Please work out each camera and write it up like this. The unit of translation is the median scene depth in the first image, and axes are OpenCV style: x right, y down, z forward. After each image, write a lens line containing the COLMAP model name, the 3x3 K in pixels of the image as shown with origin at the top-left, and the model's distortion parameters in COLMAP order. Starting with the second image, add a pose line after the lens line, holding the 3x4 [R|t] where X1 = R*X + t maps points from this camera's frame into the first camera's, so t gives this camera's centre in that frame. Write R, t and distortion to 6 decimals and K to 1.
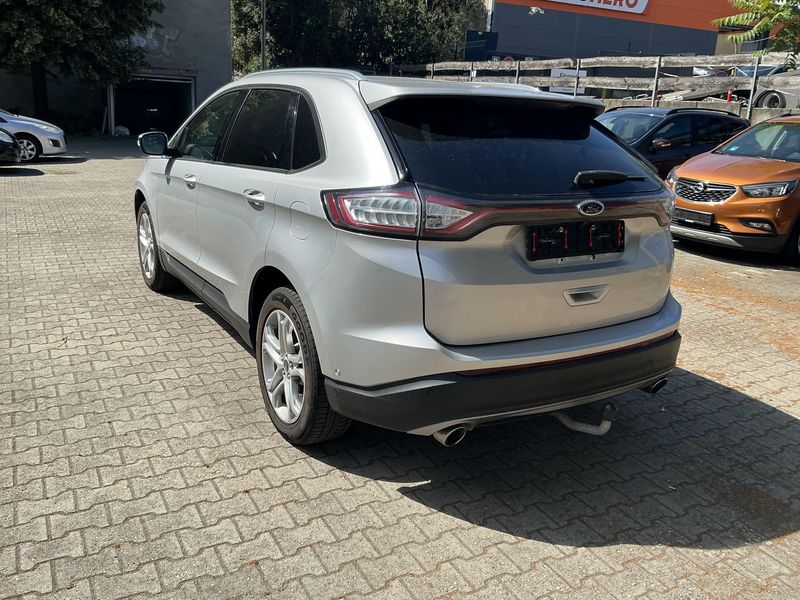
lens RADIAL K [[666.4, 0, 400.0], [0, 666.4, 300.0], [0, 0, 1]] dist [0.050144, -0.090598]
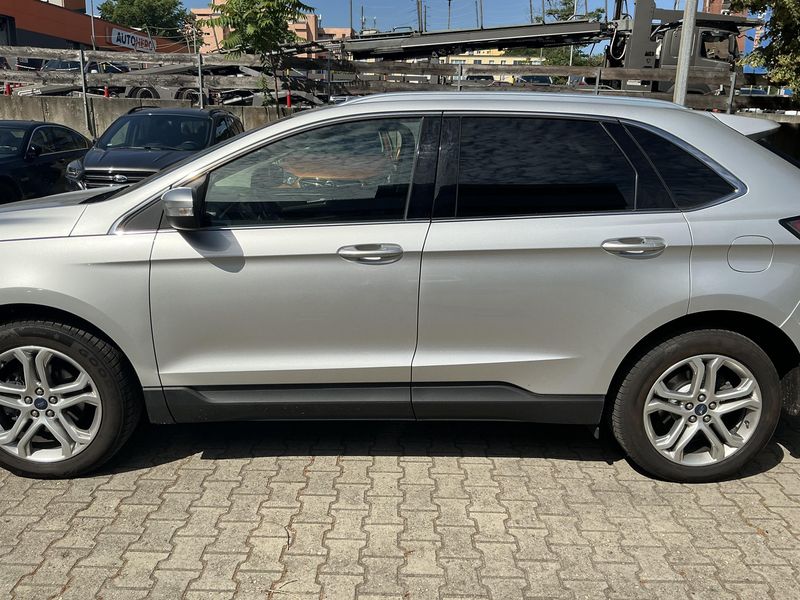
lens RADIAL K [[663.3, 0, 400.0], [0, 663.3, 300.0], [0, 0, 1]] dist [0.056982, -0.107836]
pose [[0.497486, -0.255459, 0.829004, -0.919759], [0.240381, 0.958828, 0.151212, -0.241880], [-0.833501, 0.124051, 0.538412, 0.666498]]
